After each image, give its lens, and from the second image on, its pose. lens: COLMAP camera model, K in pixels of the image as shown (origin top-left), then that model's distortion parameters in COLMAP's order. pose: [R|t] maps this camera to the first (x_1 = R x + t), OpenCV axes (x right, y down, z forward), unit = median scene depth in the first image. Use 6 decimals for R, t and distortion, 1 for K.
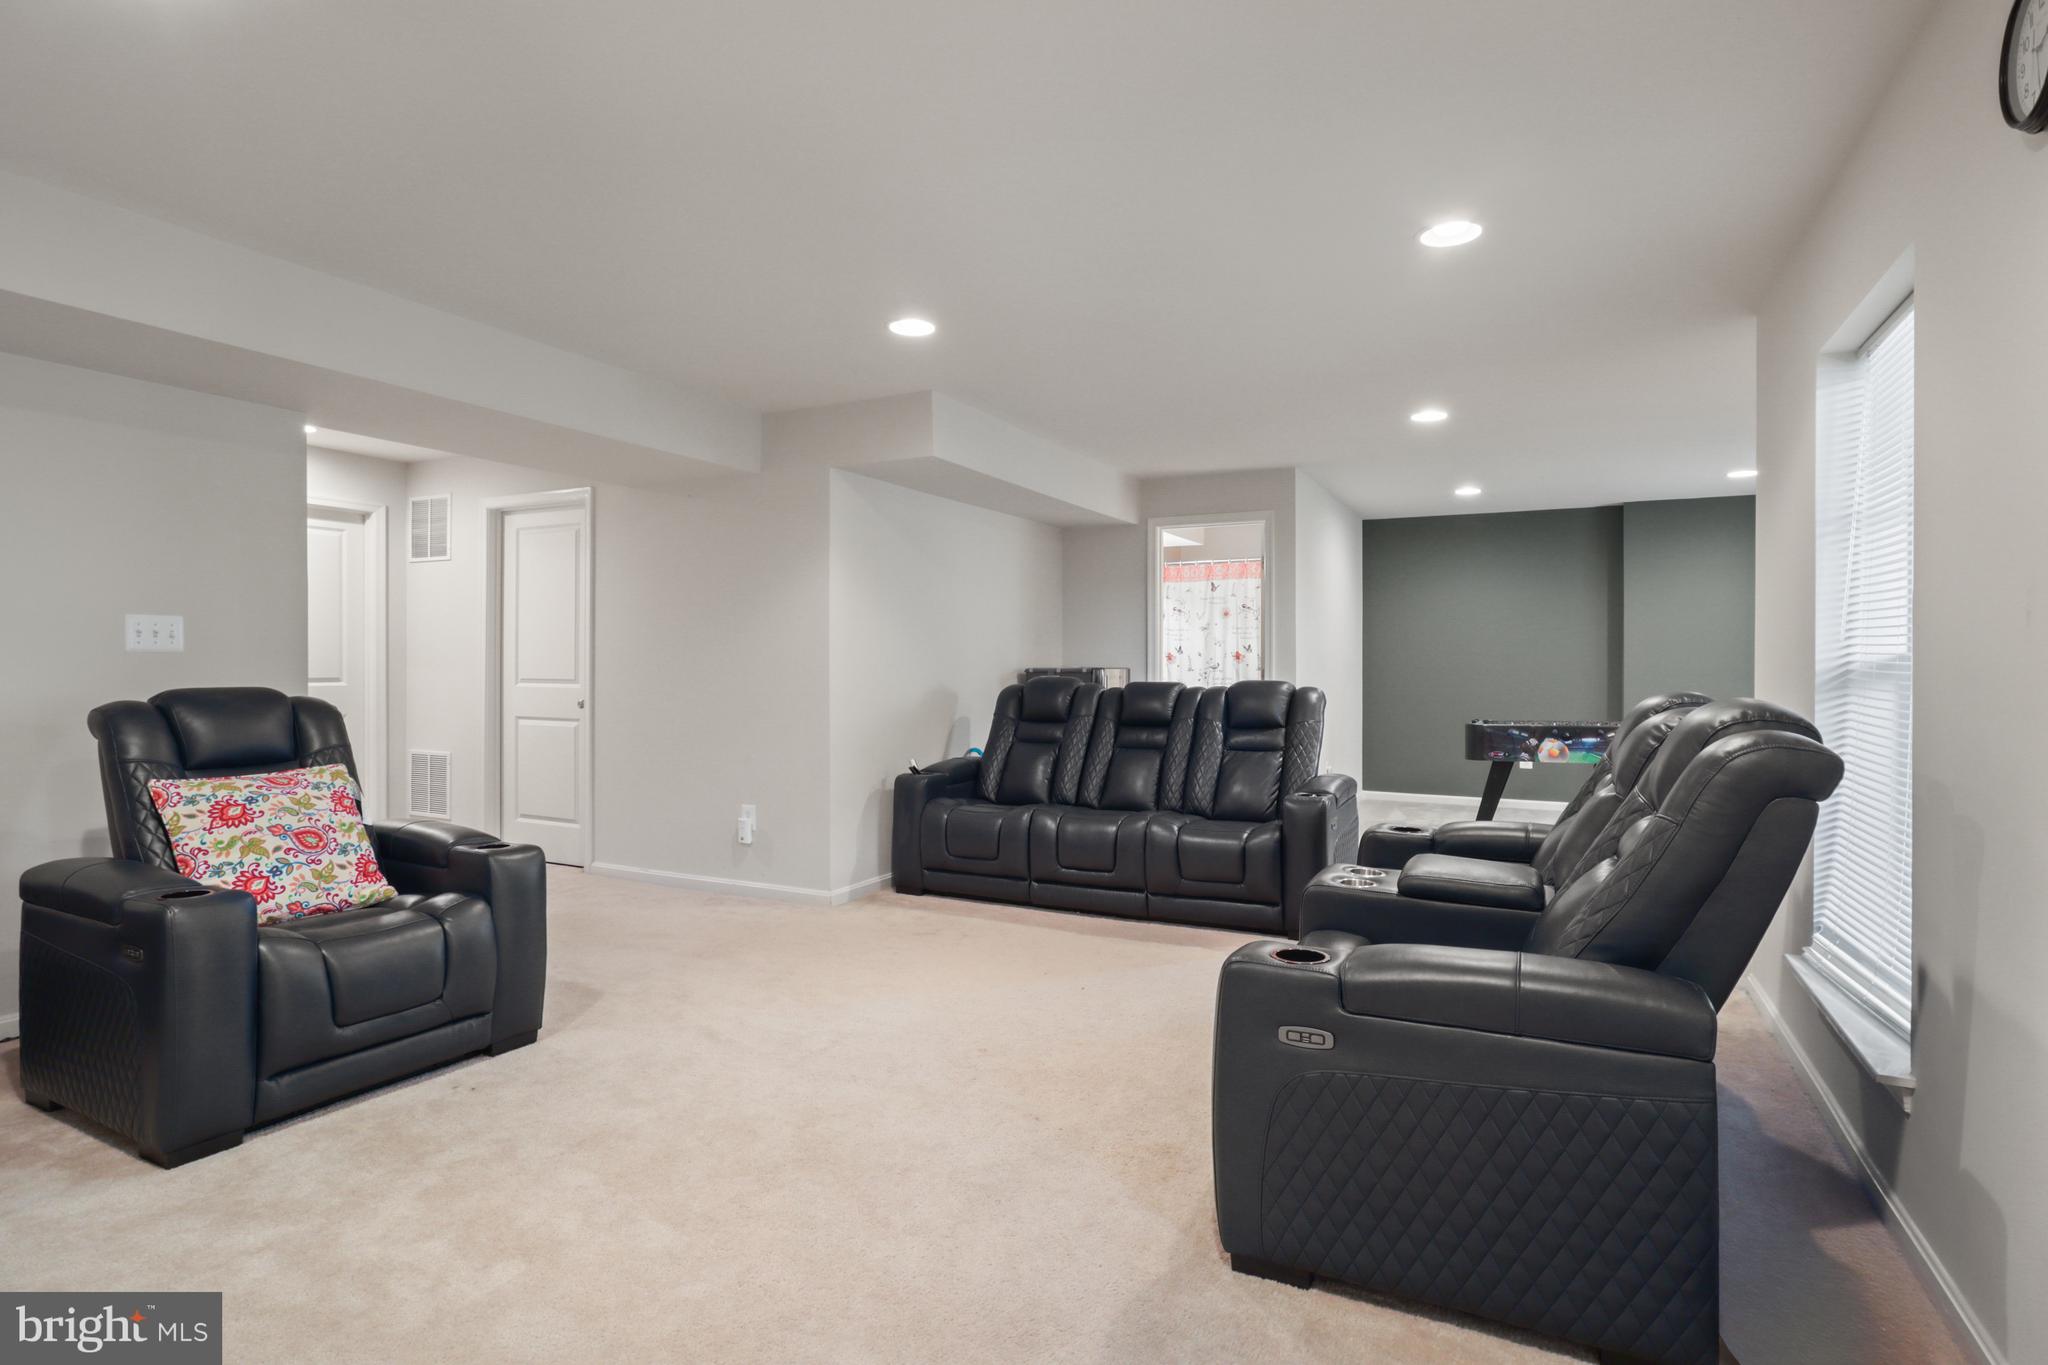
lens RADIAL K [[1028.9, 0, 1035.5], [0, 1028.9, 668.2], [0, 0, 1]] dist [-0.025348, 0.012984]
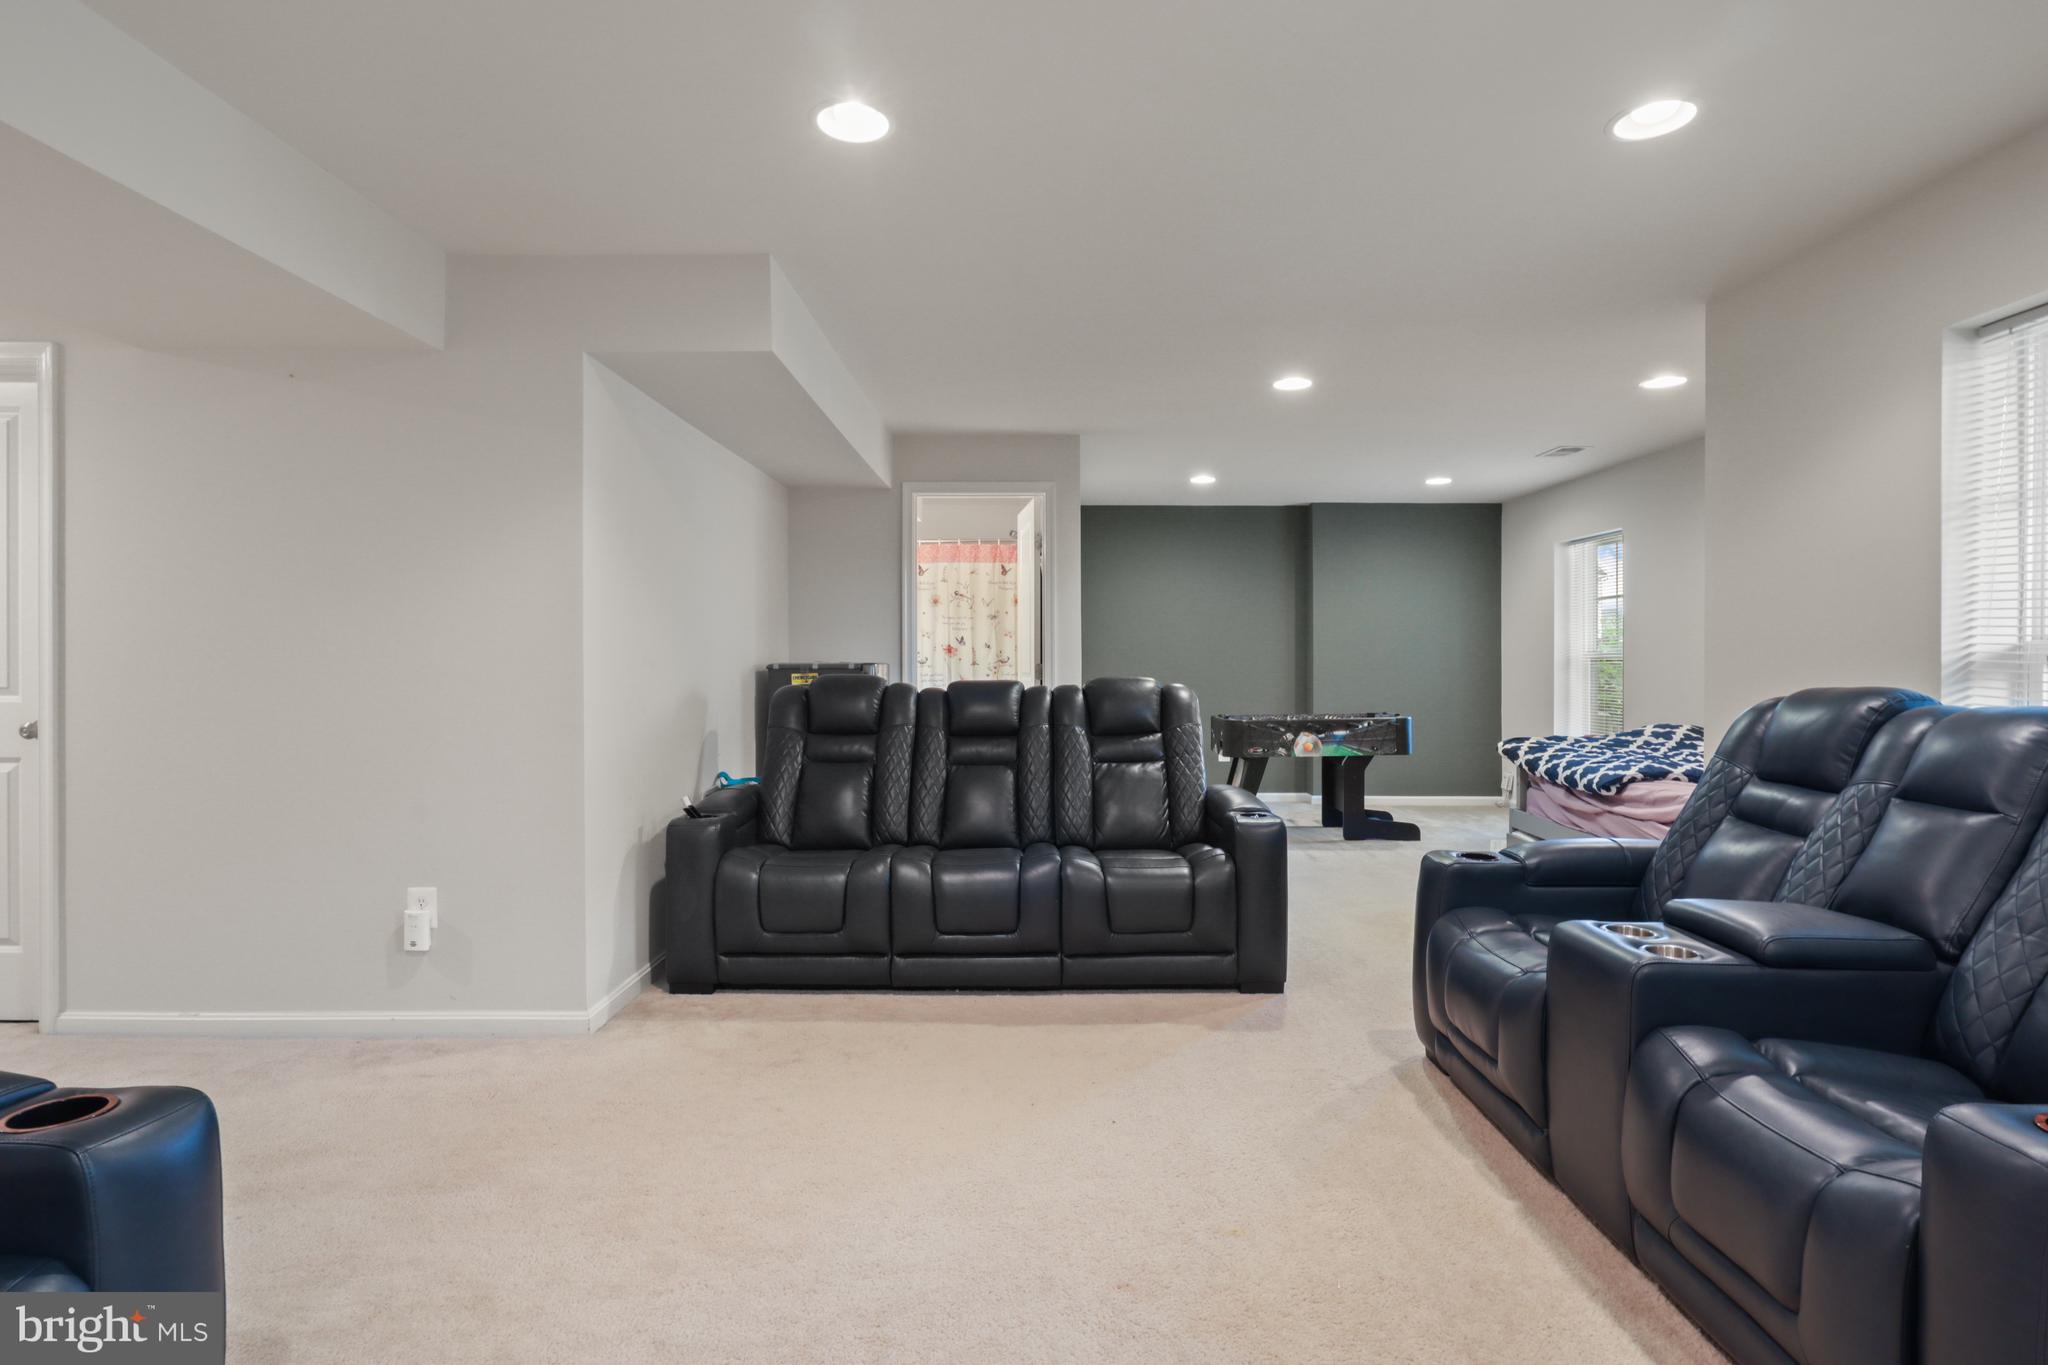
lens RADIAL K [[1028.9, 0, 1035.6], [0, 1028.9, 663.4], [0, 0, 1]] dist [-0.025348, 0.012984]
pose [[0.895252, -0.003831, 0.445543, -0.193401], [0.003741, 0.999992, 0.001082, -0.000391], [-0.445544, 0.000698, 0.895260, 0.250586]]
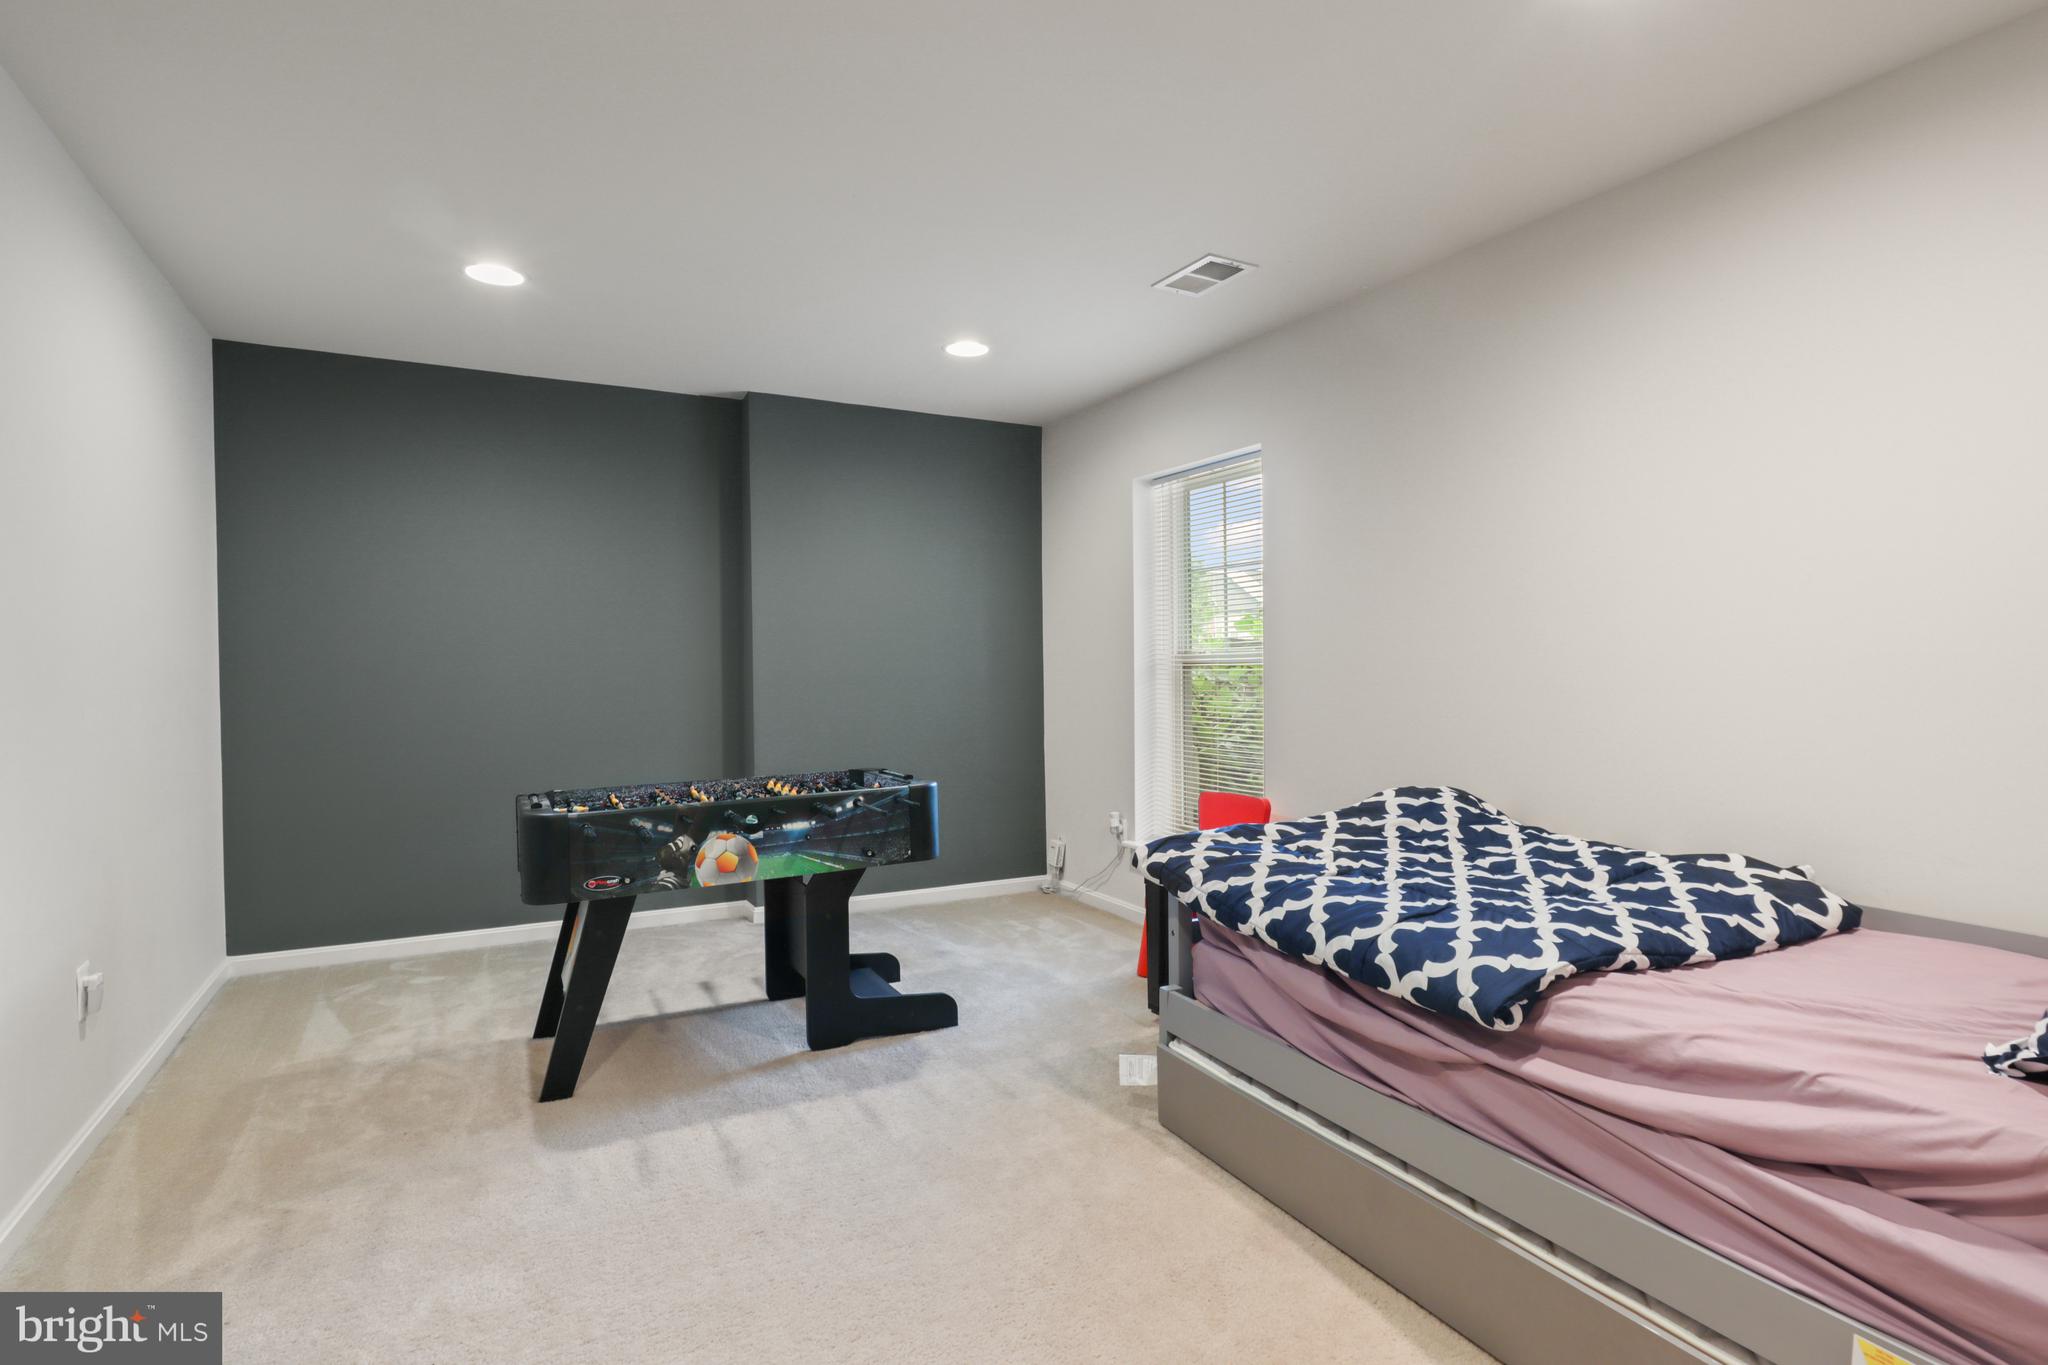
lens RADIAL K [[1028.9, 0, 1028.8], [0, 1028.9, 681.4], [0, 0, 1]] dist [-0.025348, 0.012984]
pose [[0.572129, -0.018673, 0.819951, 0.239358], [0.012752, 0.999822, 0.013872, -0.001219], [-0.820064, 0.002519, 0.572266, 0.705109]]
